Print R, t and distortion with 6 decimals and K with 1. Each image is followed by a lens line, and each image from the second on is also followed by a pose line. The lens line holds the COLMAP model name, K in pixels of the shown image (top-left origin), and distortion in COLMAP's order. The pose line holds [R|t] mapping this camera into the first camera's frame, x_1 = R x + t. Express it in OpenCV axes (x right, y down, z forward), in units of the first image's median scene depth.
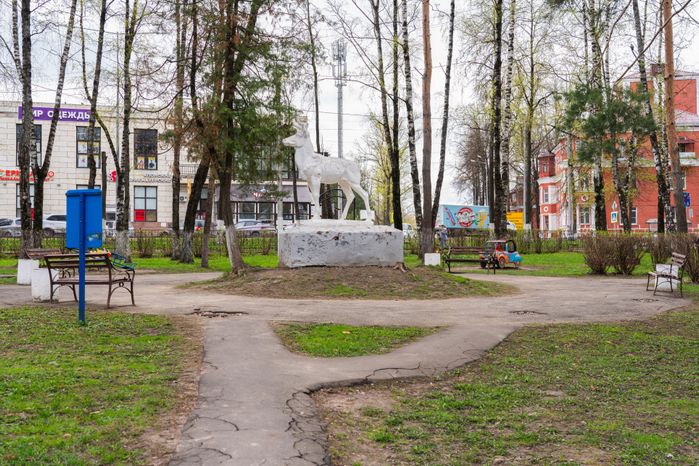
lens RADIAL K [[784.5, 0, 349.5], [0, 784.5, 233.3], [0, 0, 1]] dist [0.003435, 0.000000]
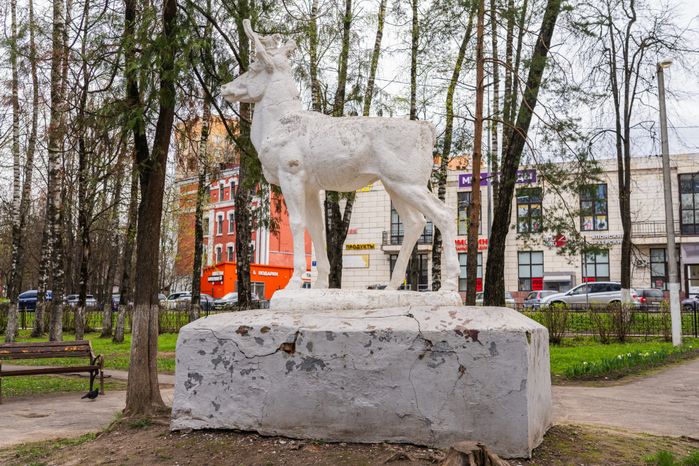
lens RADIAL K [[725.2, 0, 349.6], [0, 725.2, 233.7], [0, 0, 1]] dist [-0.014972, 0.000000]
pose [[0.718691, -0.072970, -0.691490, 0.206444], [0.003423, 0.994837, -0.101423, -0.009937], [0.695321, 0.070525, 0.715231, 0.785873]]
